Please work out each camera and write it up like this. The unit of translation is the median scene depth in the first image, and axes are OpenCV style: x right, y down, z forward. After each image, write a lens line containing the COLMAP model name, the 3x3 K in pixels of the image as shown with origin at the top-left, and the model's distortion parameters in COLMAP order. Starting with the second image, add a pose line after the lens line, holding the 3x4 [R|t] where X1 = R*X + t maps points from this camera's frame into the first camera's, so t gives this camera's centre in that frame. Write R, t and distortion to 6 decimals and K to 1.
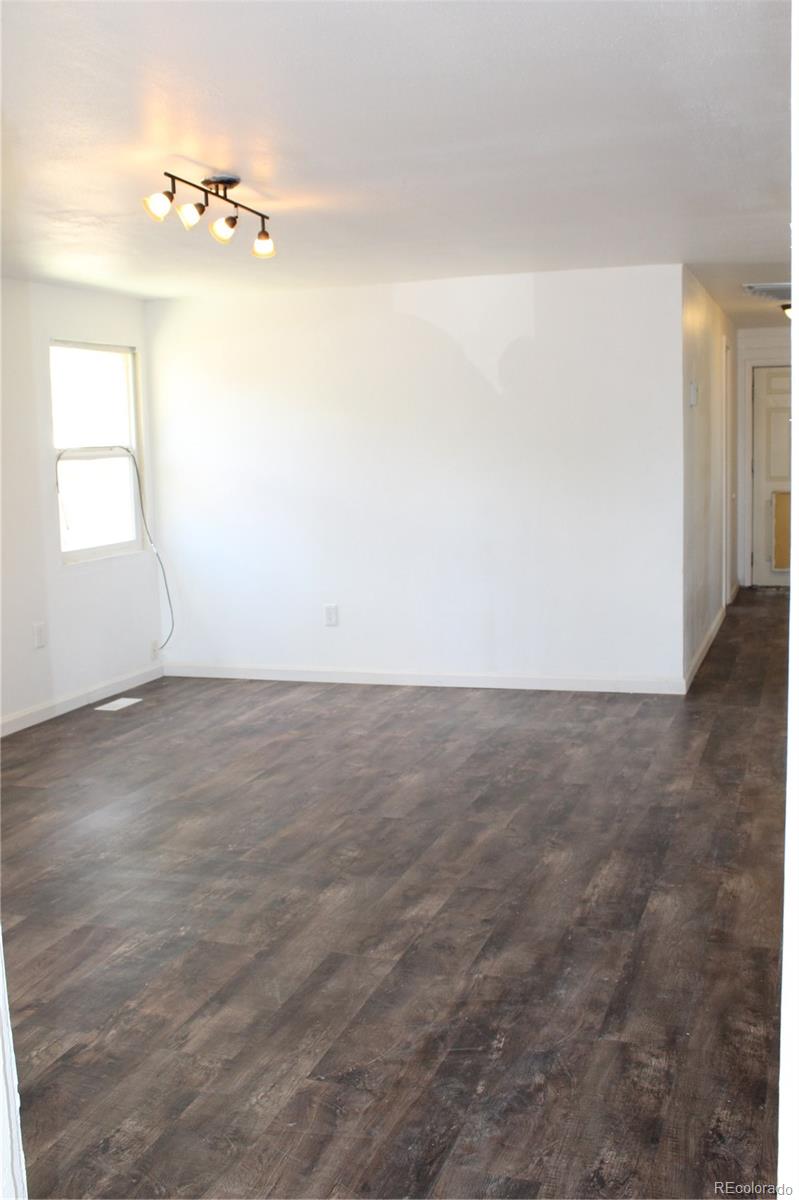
lens RADIAL K [[1232.7, 0, 394.4], [0, 1232.7, 601.6], [0, 0, 1]] dist [-0.093293, 0.000000]
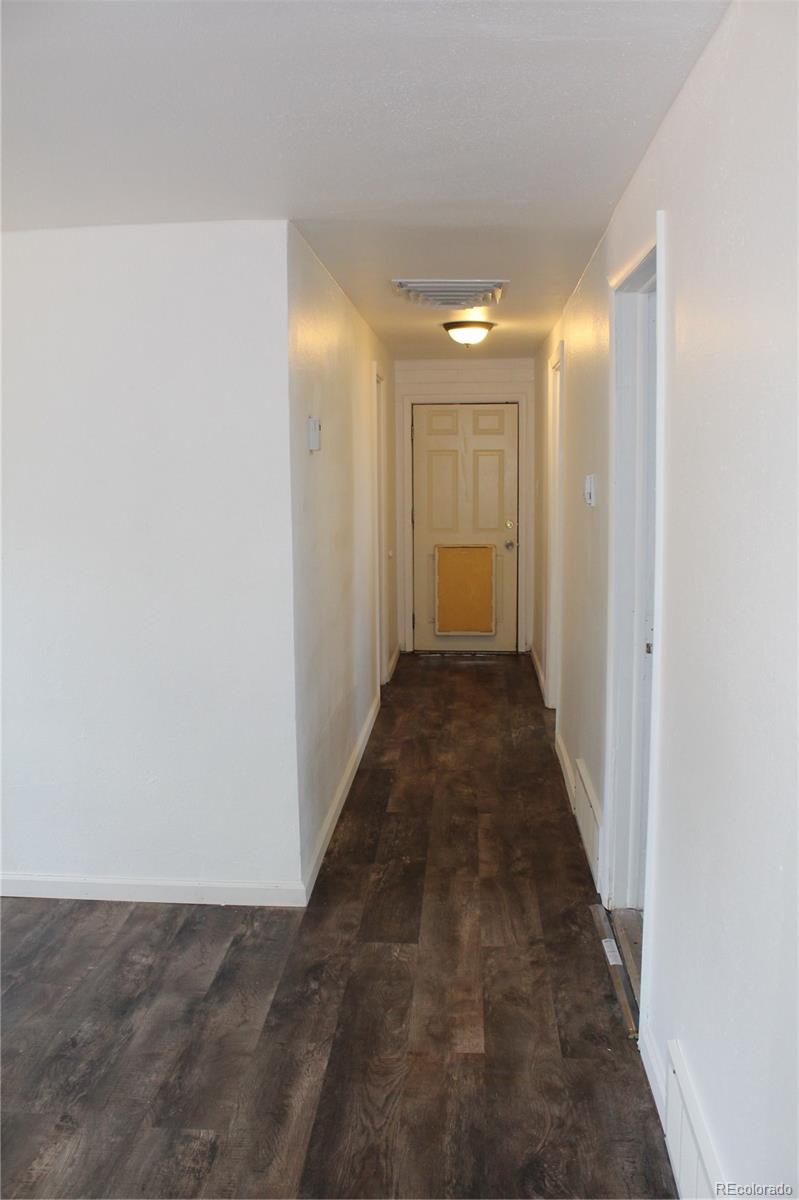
lens RADIAL K [[1007.1, 0, 389.6], [0, 1007.1, 594.4], [0, 0, 1]] dist [-0.134441, 0.099368]
pose [[0.967942, -0.015142, 0.250716, 0.194246], [0.016468, 0.999859, -0.003191, -0.107336], [-0.250633, 0.007218, 0.968055, 0.622279]]
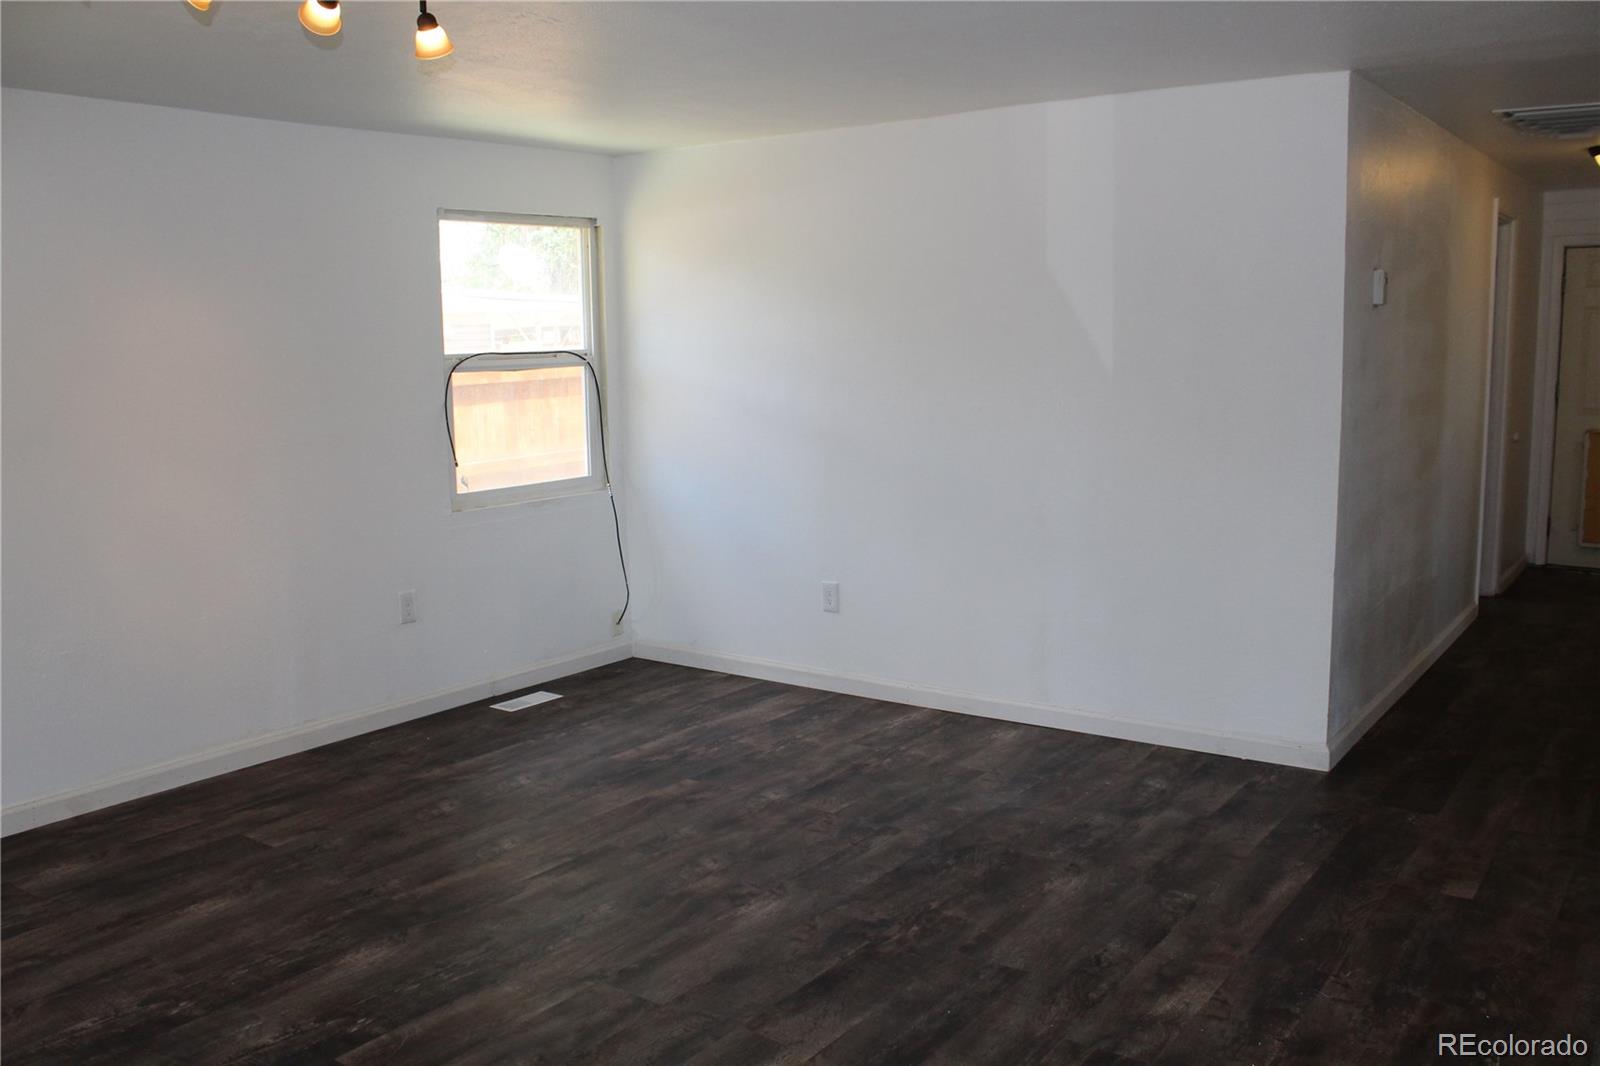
lens RADIAL K [[1342.8, 0, 803.5], [0, 1342.8, 530.7], [0, 0, 1]] dist [-0.134441, 0.099368]
pose [[0.954548, 0.055395, -0.292866, 0.218657], [-0.049303, 0.998387, 0.028150, -0.066503], [0.293953, -0.012432, 0.955739, 0.366144]]
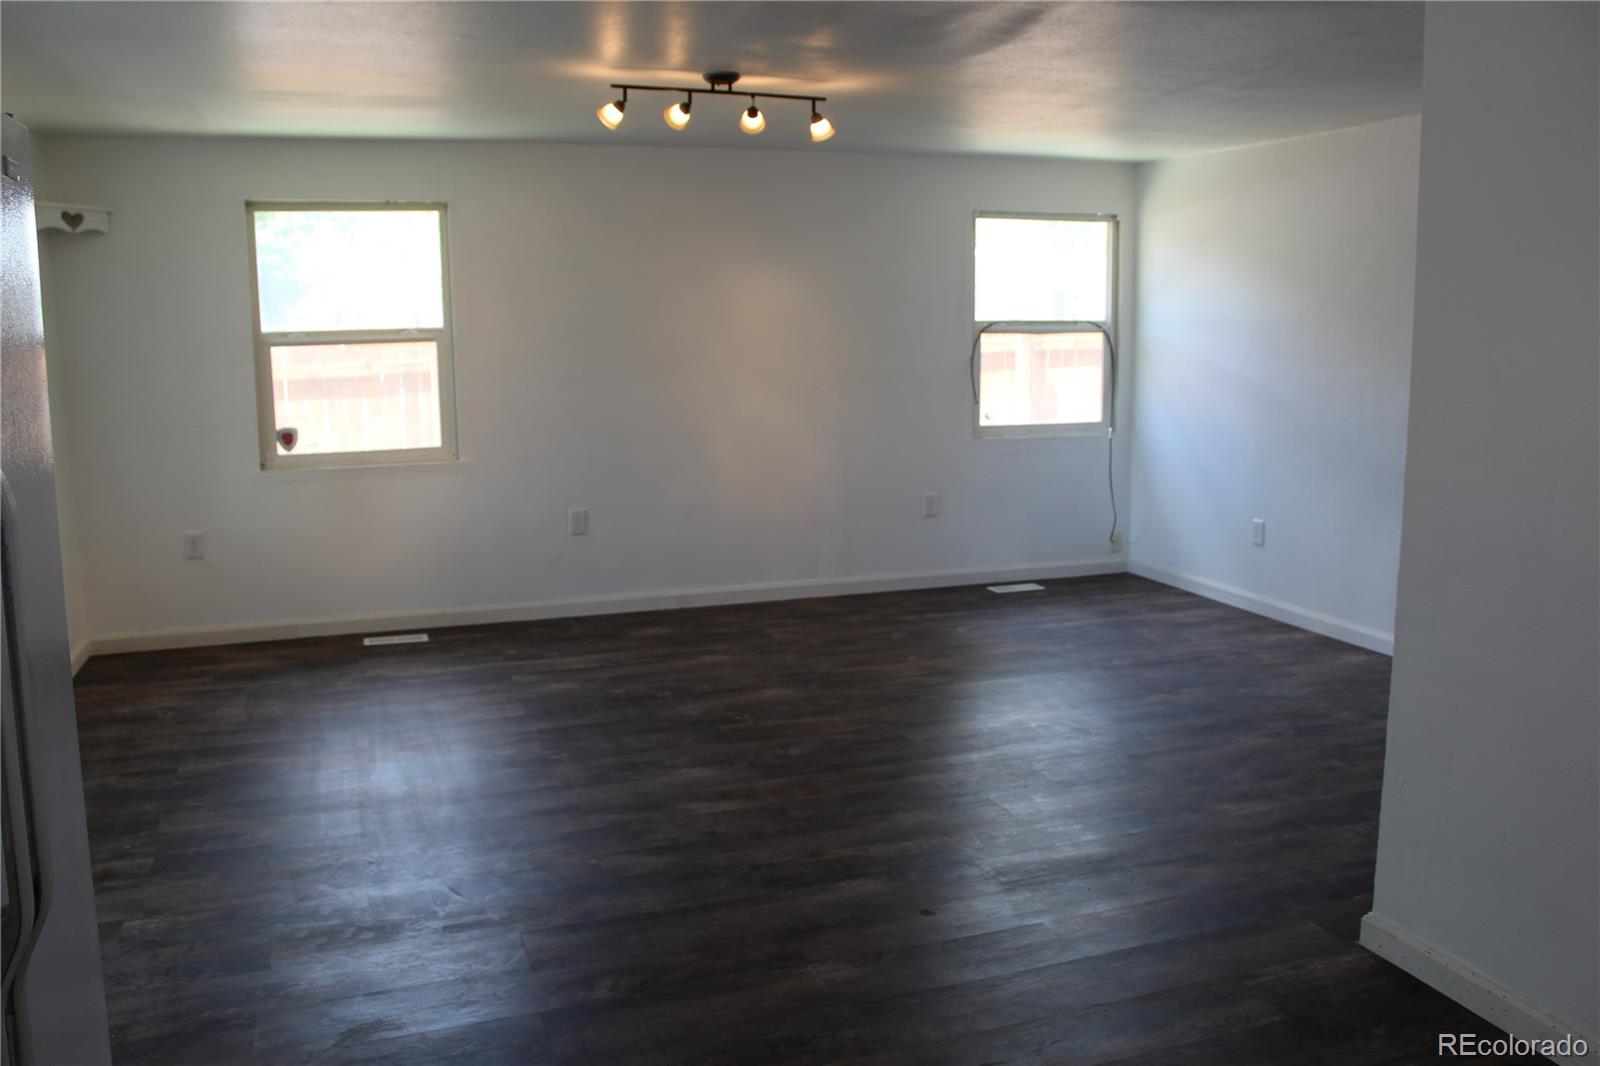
lens RADIAL K [[1342.8, 0, 811.1], [0, 1342.8, 528.6], [0, 0, 1]] dist [-0.134441, 0.099368]
pose [[0.625067, 0.149370, -0.766146, 0.627304], [-0.114825, 0.988438, 0.099028, -0.064322], [0.772079, 0.026074, 0.634992, 0.266609]]
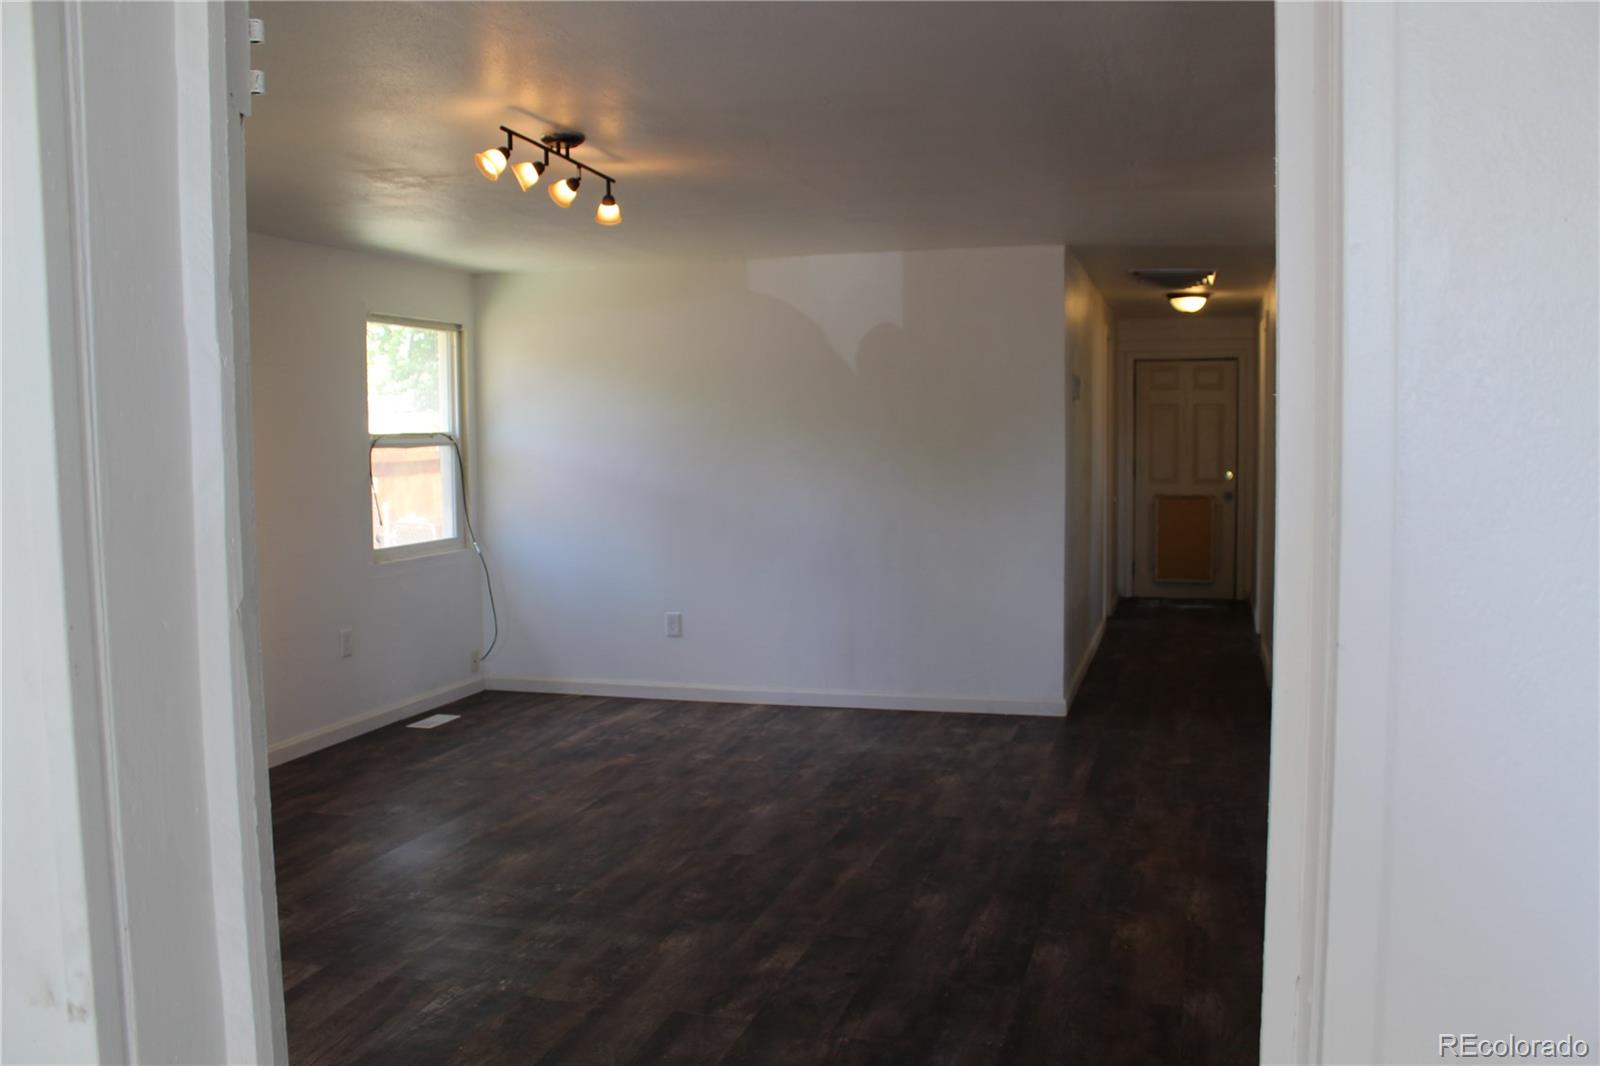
lens RADIAL K [[1342.8, 0, 794.5], [0, 1342.8, 535.7], [0, 0, 1]] dist [-0.134441, 0.099368]
pose [[0.999060, 0.013601, 0.041156, -0.006184], [-0.011276, 0.998355, -0.056208, 0.000232], [-0.041853, 0.055691, 0.997570, 0.025785]]
